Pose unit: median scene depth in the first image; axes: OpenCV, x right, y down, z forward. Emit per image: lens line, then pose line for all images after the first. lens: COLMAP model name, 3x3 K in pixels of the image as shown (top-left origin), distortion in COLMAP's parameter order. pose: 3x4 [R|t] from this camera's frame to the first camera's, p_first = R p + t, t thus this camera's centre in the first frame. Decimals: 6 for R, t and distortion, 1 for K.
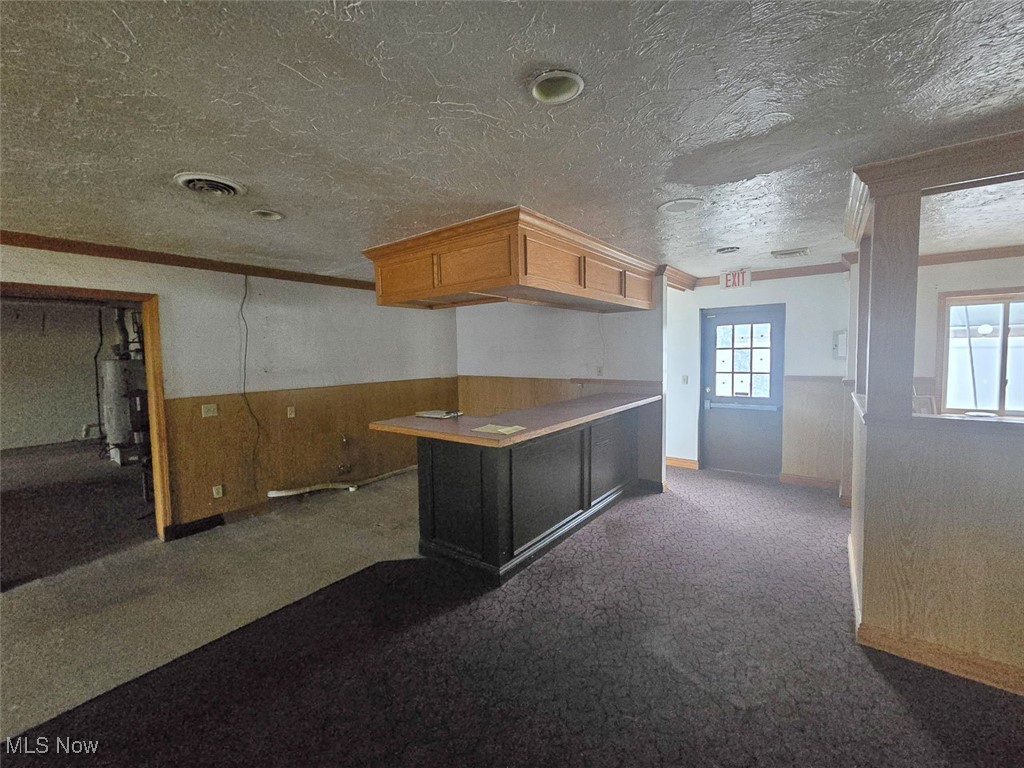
lens RADIAL K [[419.6, 0, 507.5], [0, 419.6, 377.8], [0, 0, 1]] dist [-0.000262, 0.000379]
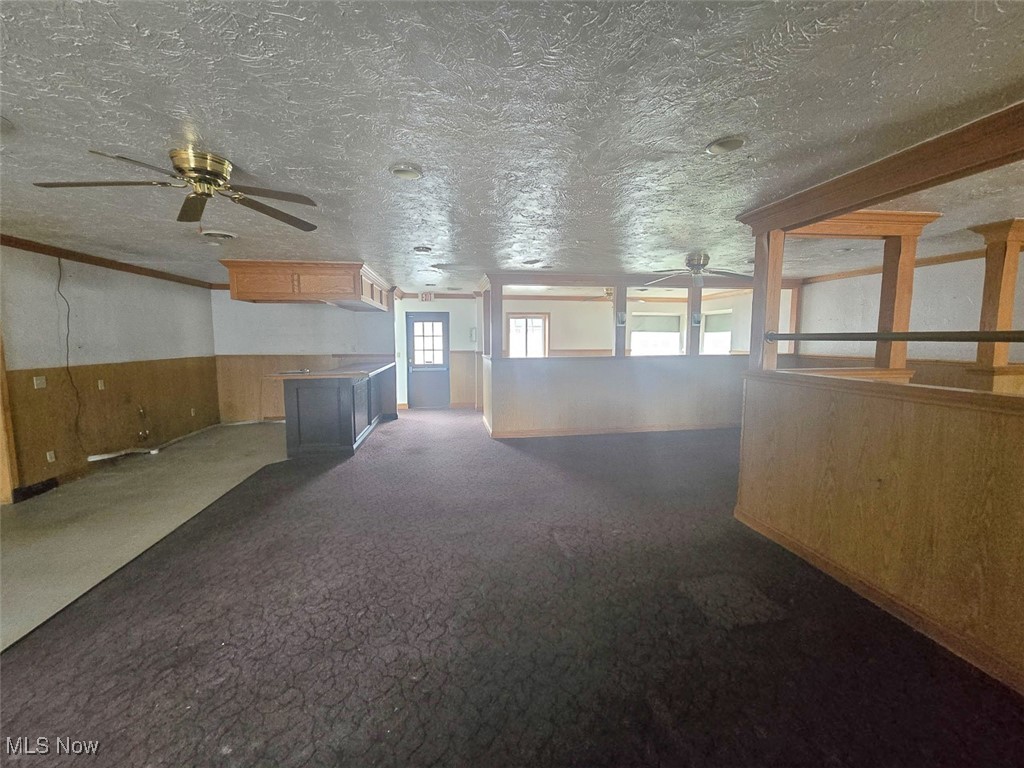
lens RADIAL K [[419.6, 0, 507.5], [0, 419.6, 377.8], [0, 0, 1]] dist [-0.000262, 0.000379]
pose [[0.695276, -0.050672, 0.716955, -0.535245], [0.032497, 0.998708, 0.039071, 0.052373], [-0.718008, -0.003866, 0.696024, -0.510924]]
